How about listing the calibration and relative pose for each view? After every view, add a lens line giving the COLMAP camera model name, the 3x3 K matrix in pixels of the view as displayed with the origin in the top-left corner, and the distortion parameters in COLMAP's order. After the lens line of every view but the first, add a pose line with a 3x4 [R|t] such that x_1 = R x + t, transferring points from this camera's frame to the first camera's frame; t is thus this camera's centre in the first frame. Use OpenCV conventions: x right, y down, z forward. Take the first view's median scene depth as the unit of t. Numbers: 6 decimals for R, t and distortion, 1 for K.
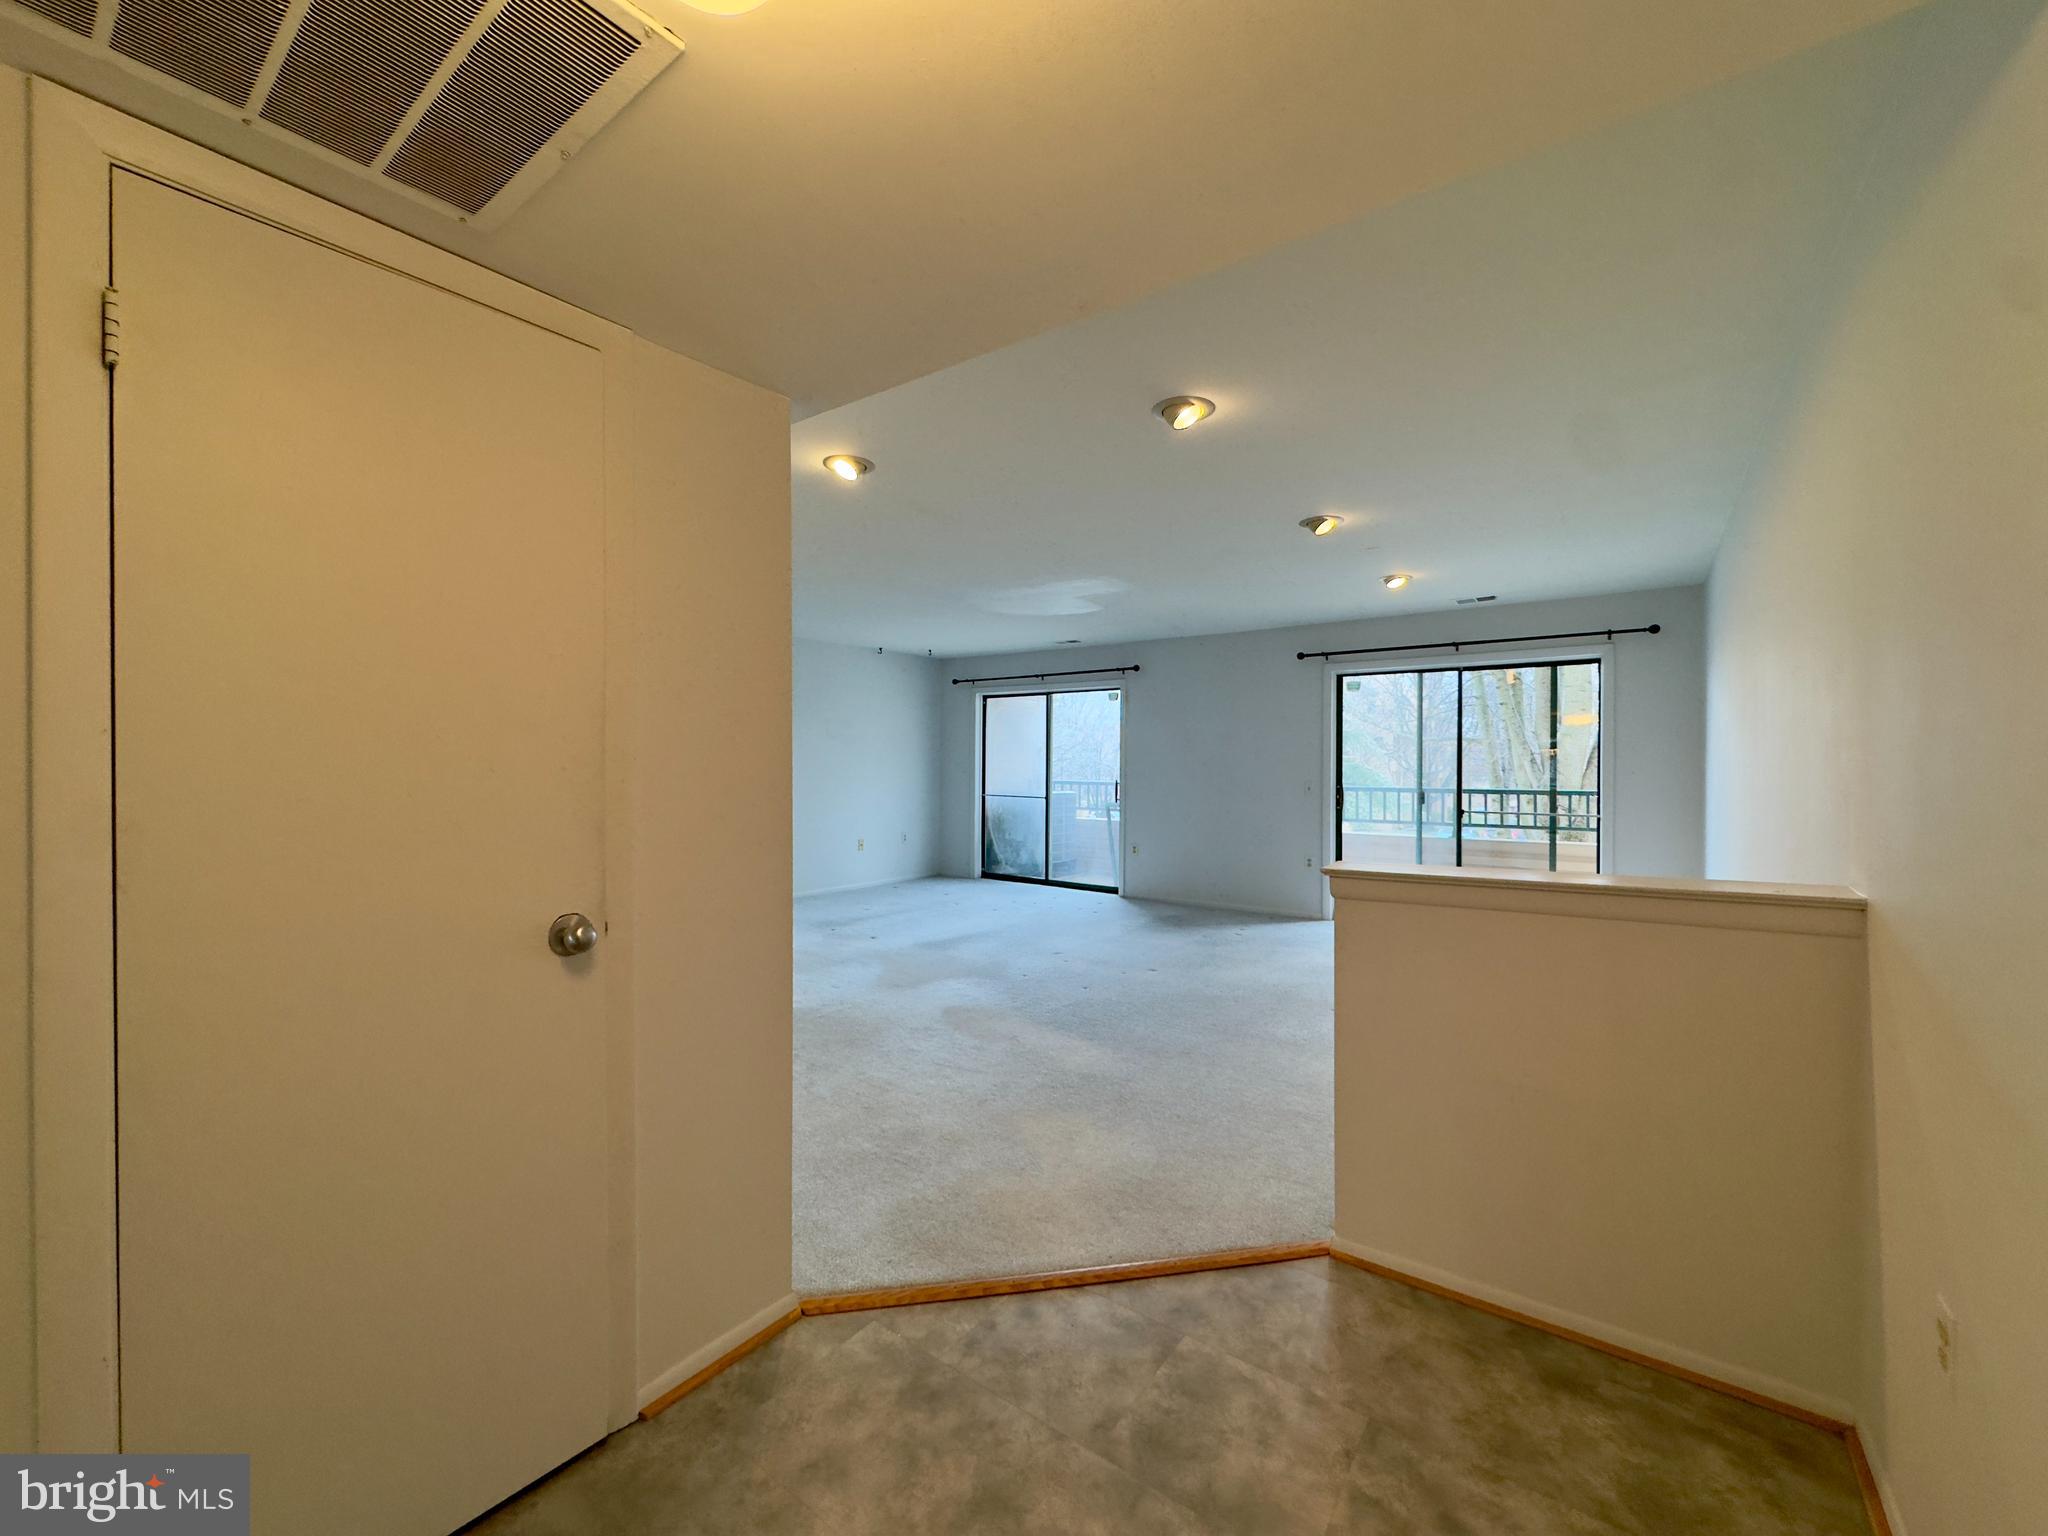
lens RADIAL K [[813.0, 0, 1022.5], [0, 813.0, 768.5], [0, 0, 1]] dist [-0.000743, -0.000079]
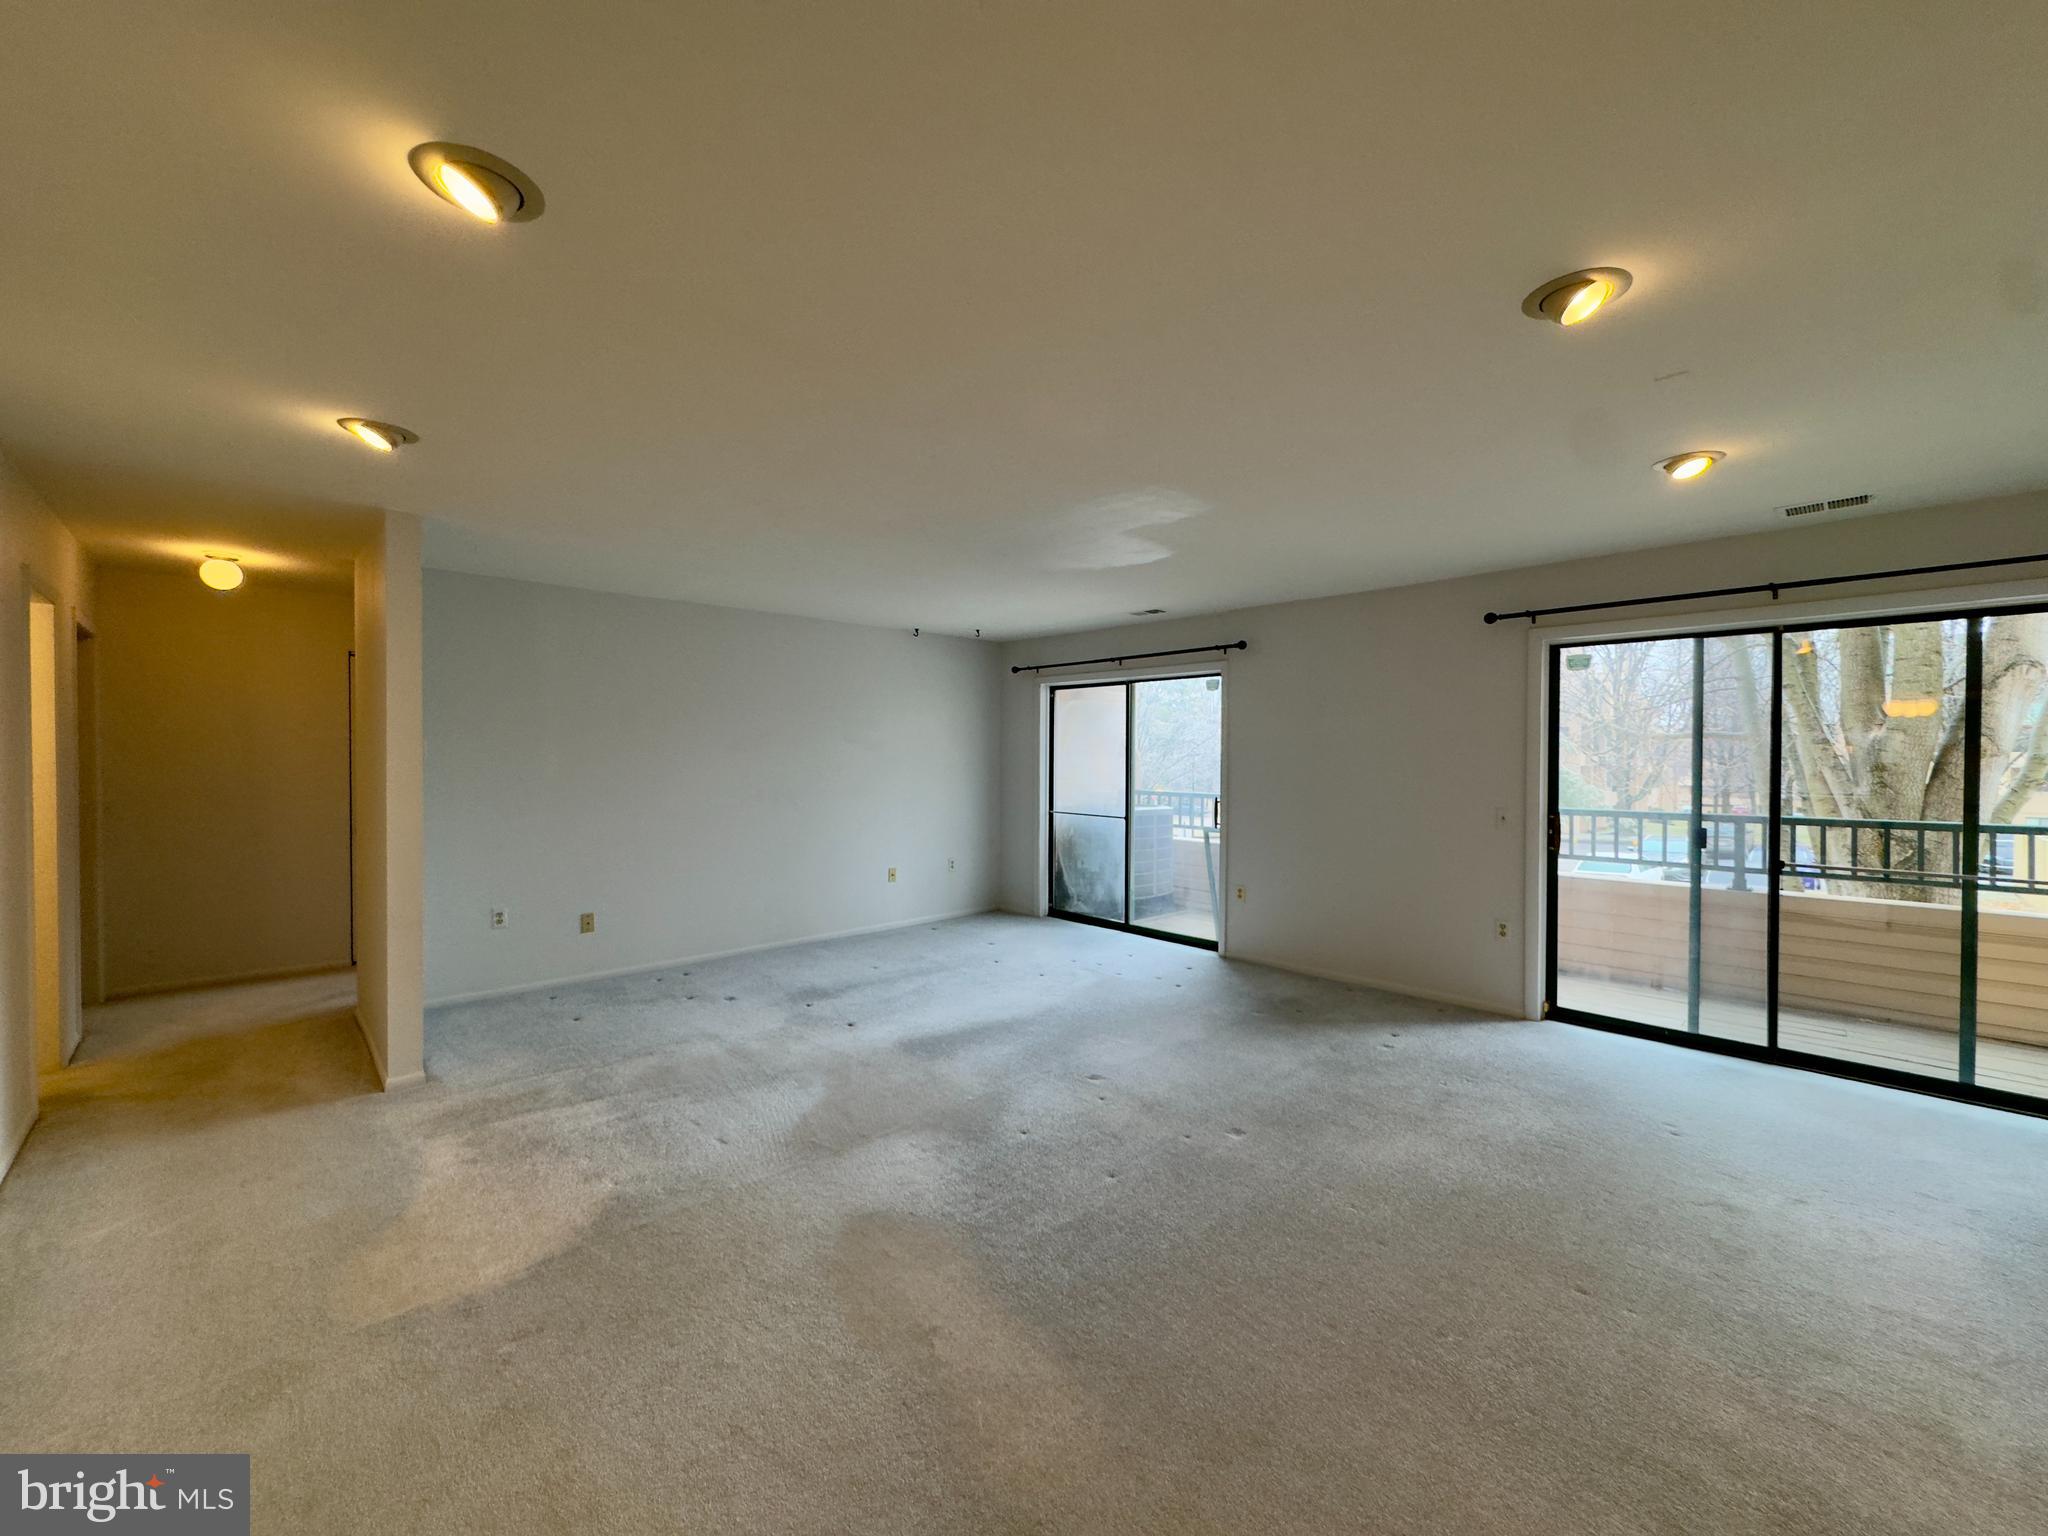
lens RADIAL K [[813.0, 0, 1021.3], [0, 813.0, 771.2], [0, 0, 1]] dist [-0.000743, -0.000079]
pose [[0.985406, -0.000213, -0.170220, 0.065676], [0.002466, 0.999912, 0.013028, -0.019438], [0.170202, -0.013257, 0.985320, 0.236281]]
